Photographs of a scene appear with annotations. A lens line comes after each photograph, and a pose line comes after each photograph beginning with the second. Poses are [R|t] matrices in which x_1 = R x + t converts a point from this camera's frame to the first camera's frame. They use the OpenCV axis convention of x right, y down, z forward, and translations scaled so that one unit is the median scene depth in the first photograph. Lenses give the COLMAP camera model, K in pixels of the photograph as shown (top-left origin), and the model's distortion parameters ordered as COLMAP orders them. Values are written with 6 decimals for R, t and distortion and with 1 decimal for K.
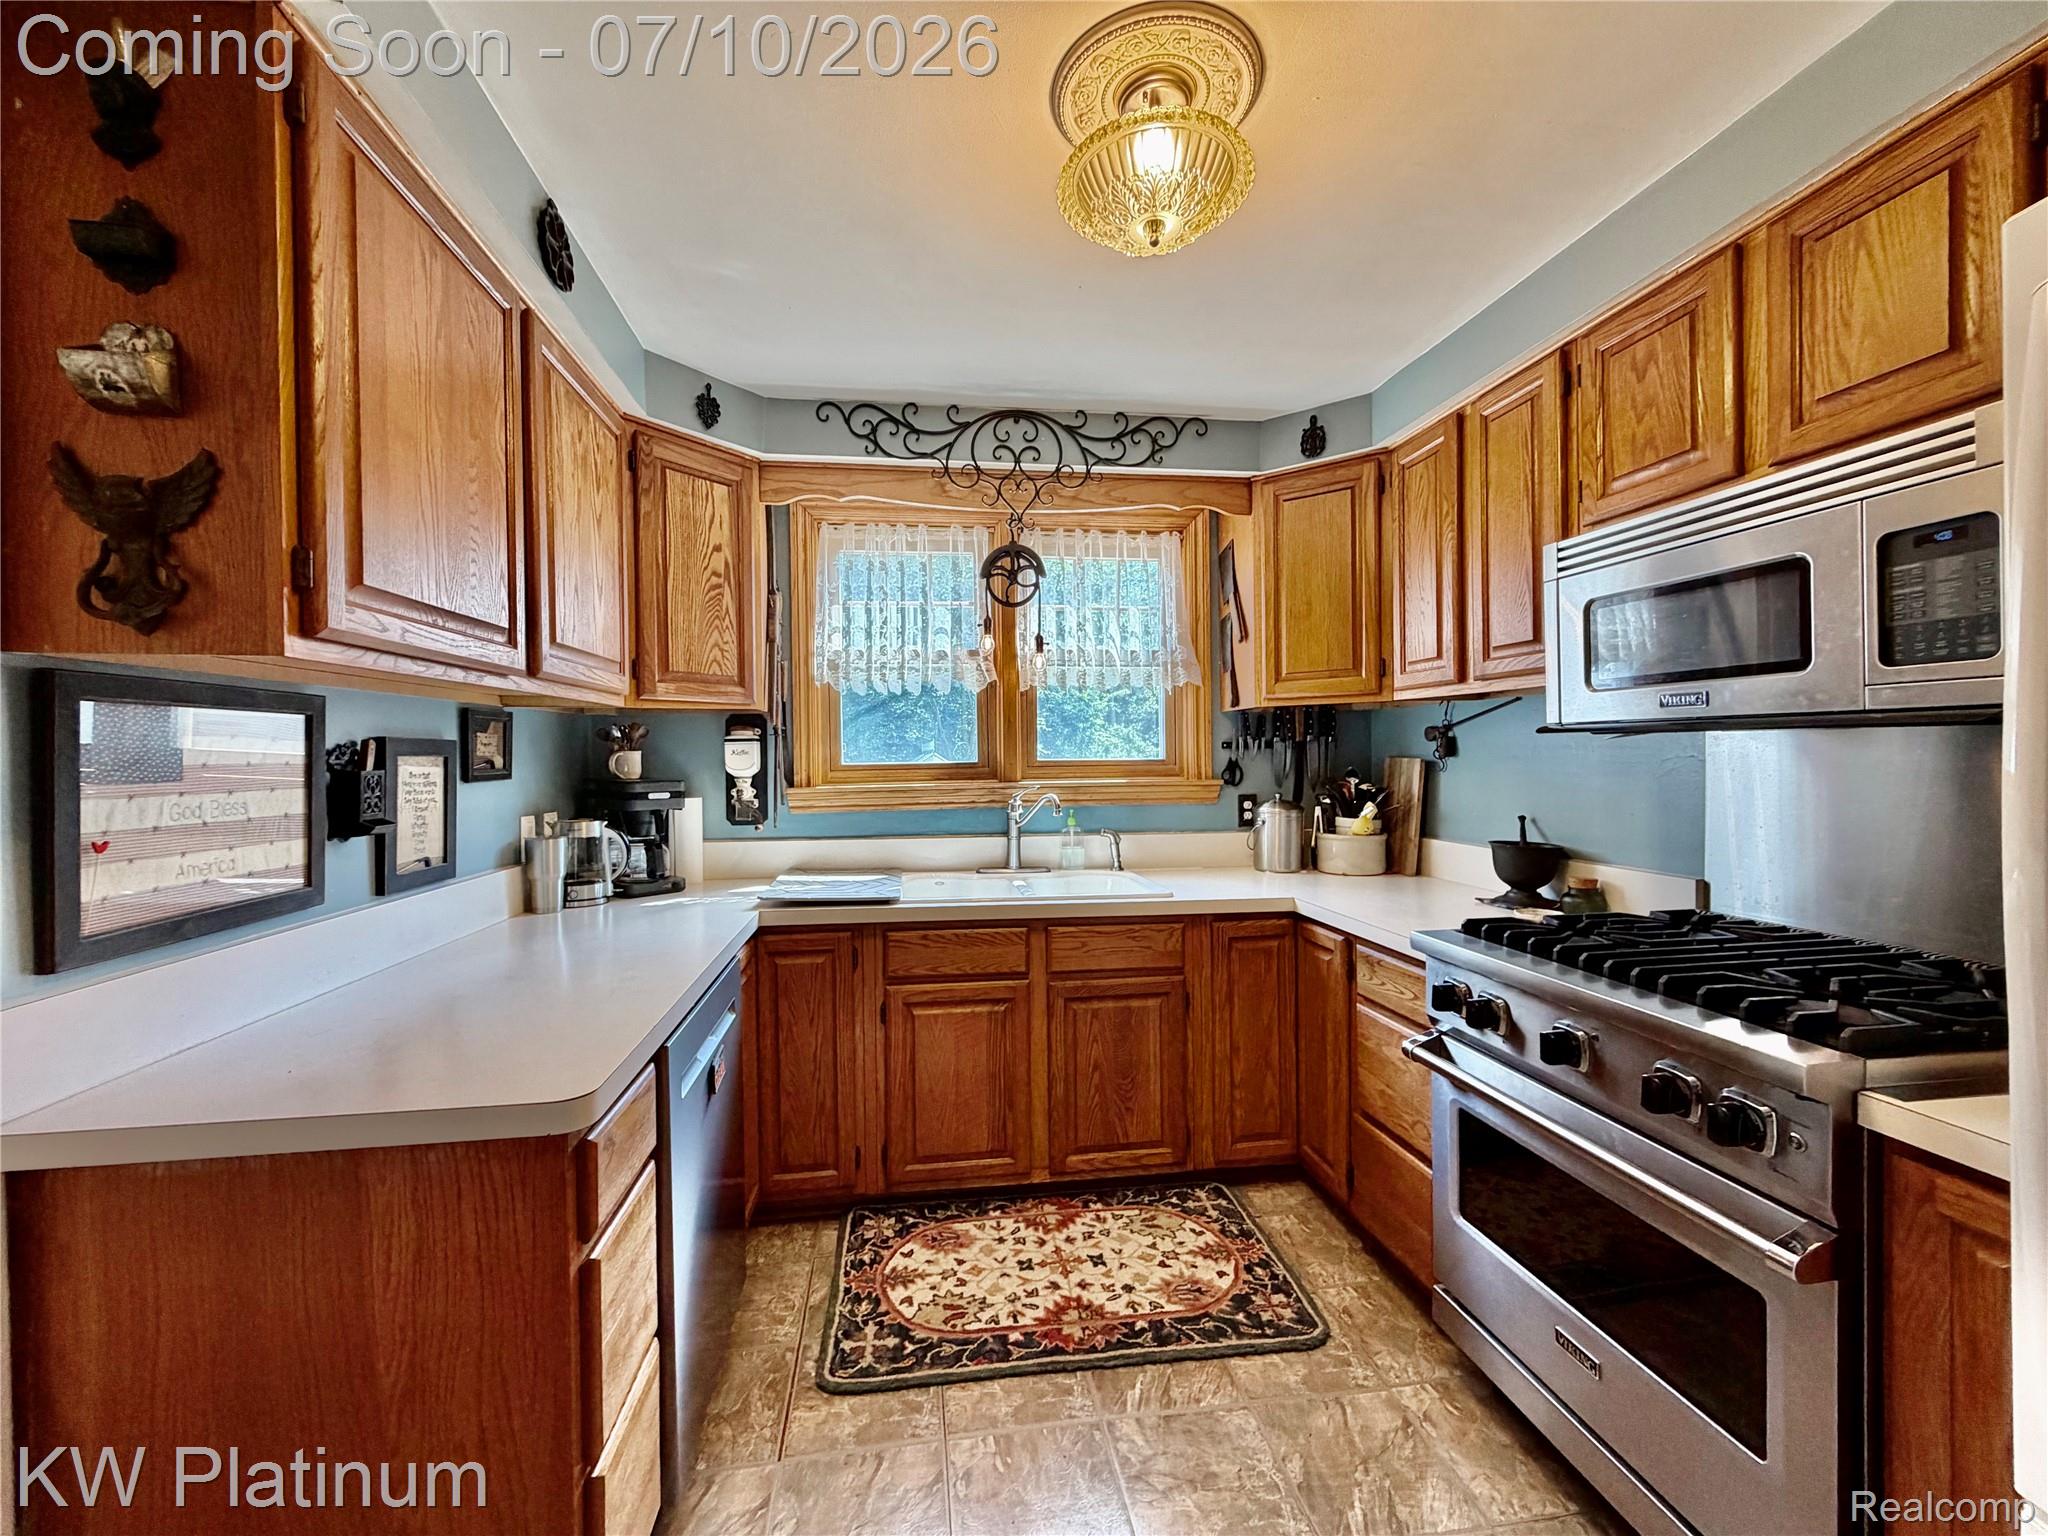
lens RADIAL K [[817.0, 0, 1017.4], [0, 817.0, 770.3], [0, 0, 1]] dist [0.000304, -0.000480]
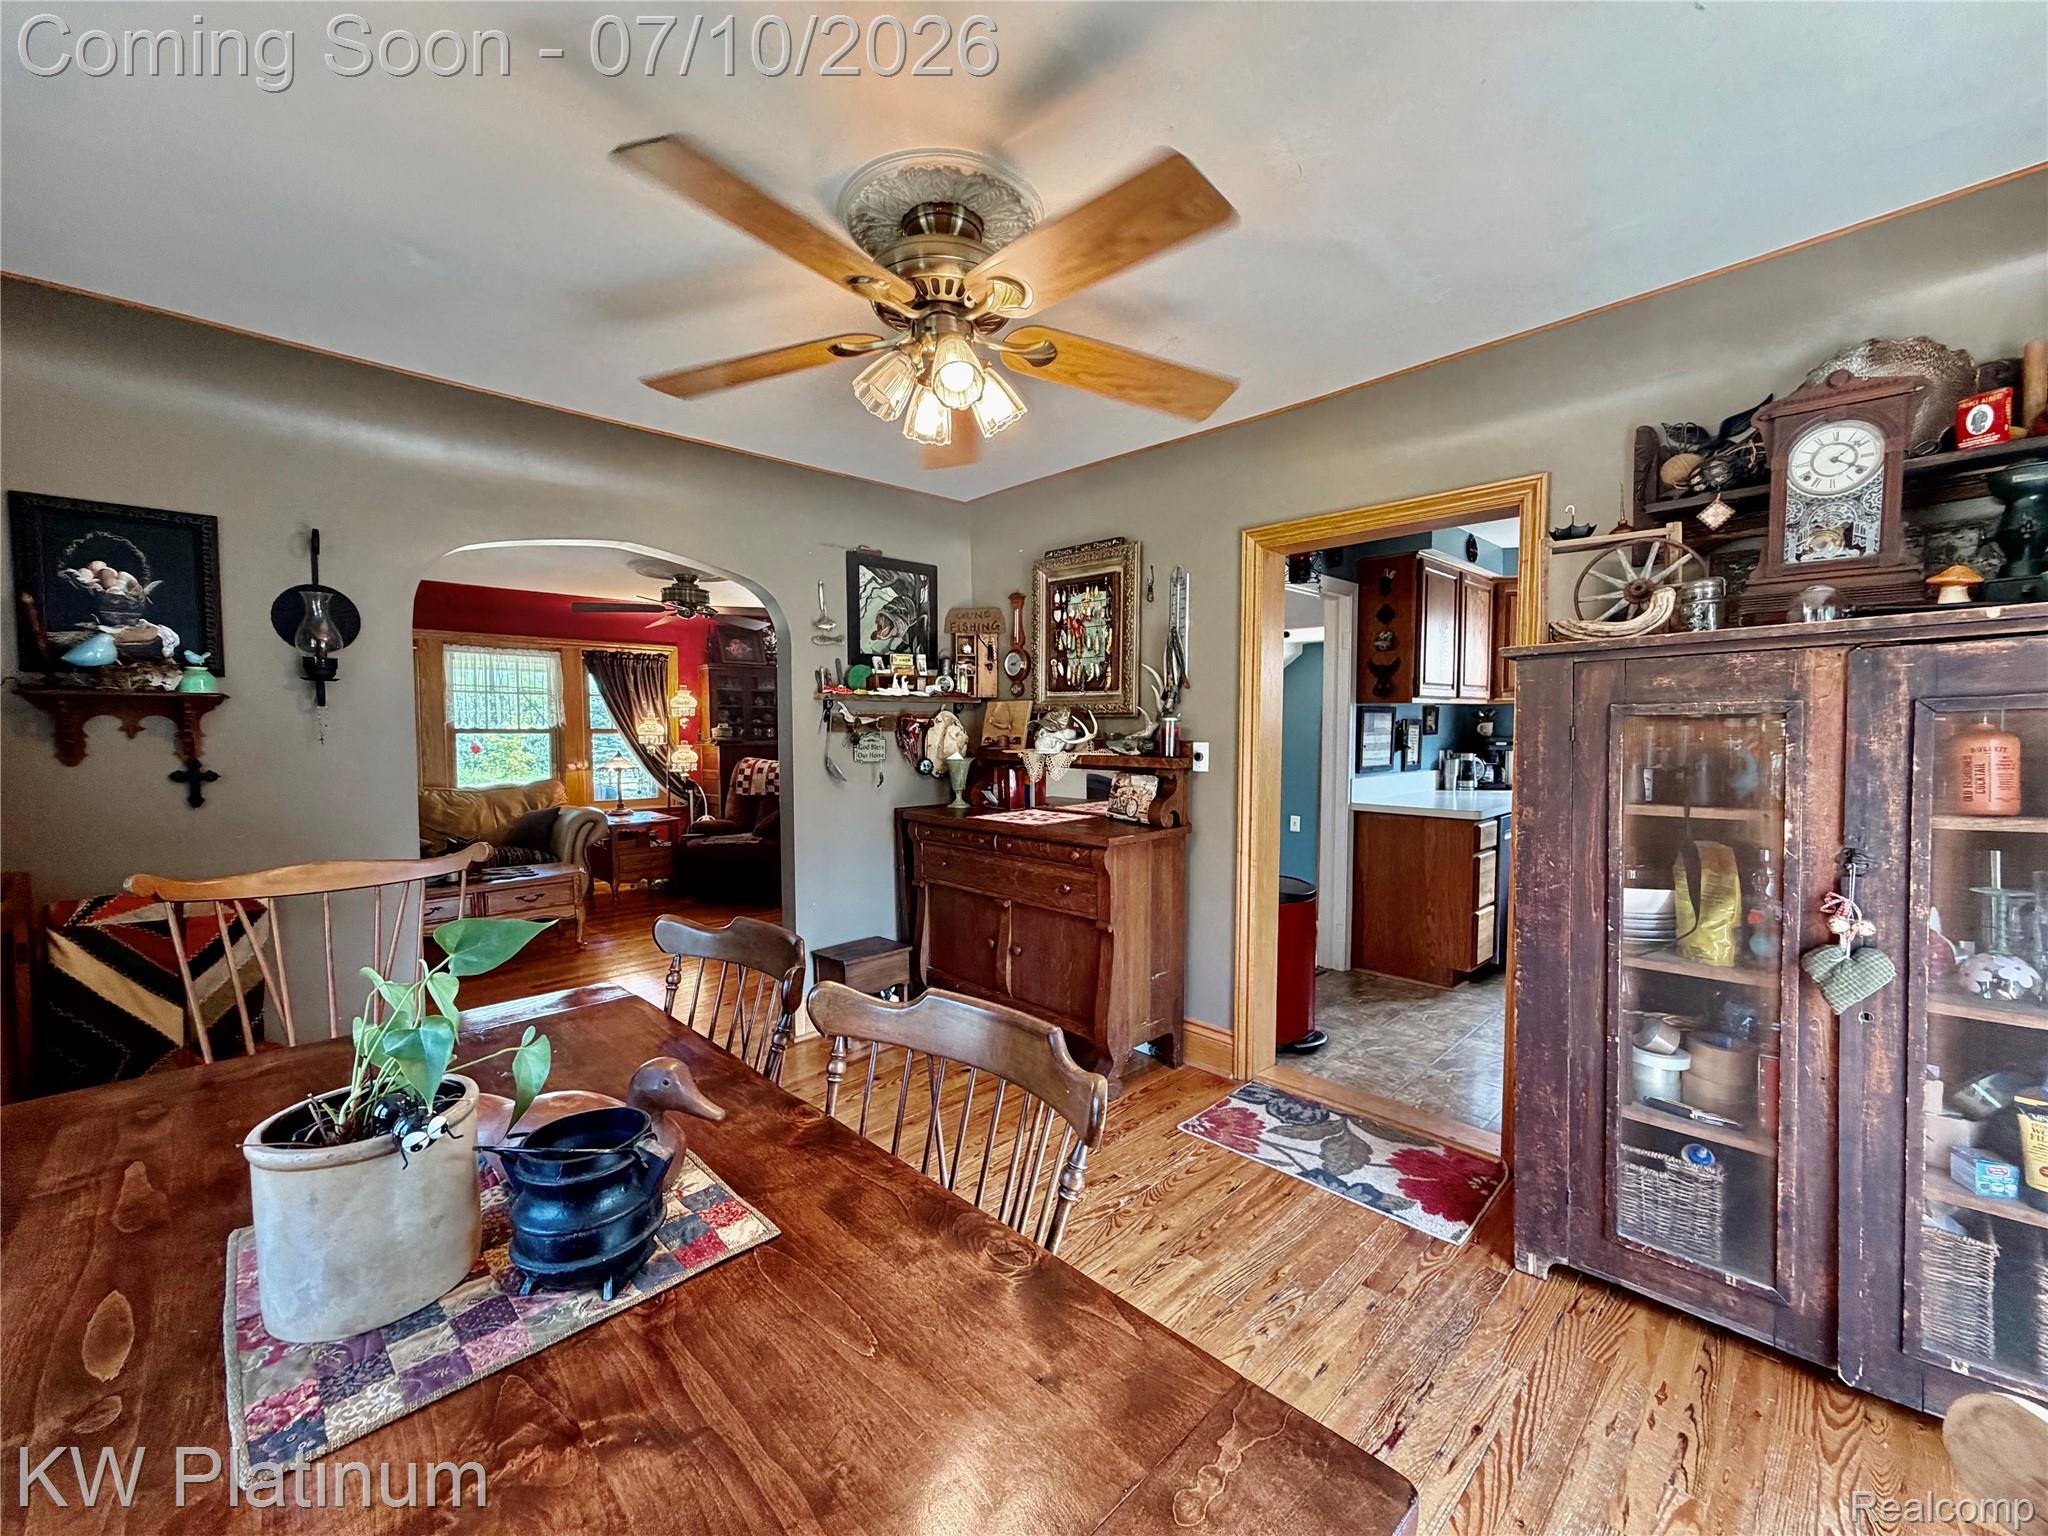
lens RADIAL K [[817.0, 0, 1018.9], [0, 817.0, 773.7], [0, 0, 1]] dist [0.000304, -0.000480]
pose [[0.585157, 0.044997, -0.809671, 0.612813], [-0.009548, 0.998772, 0.048606, 0.020085], [0.810864, -0.020712, 0.584868, -1.401076]]
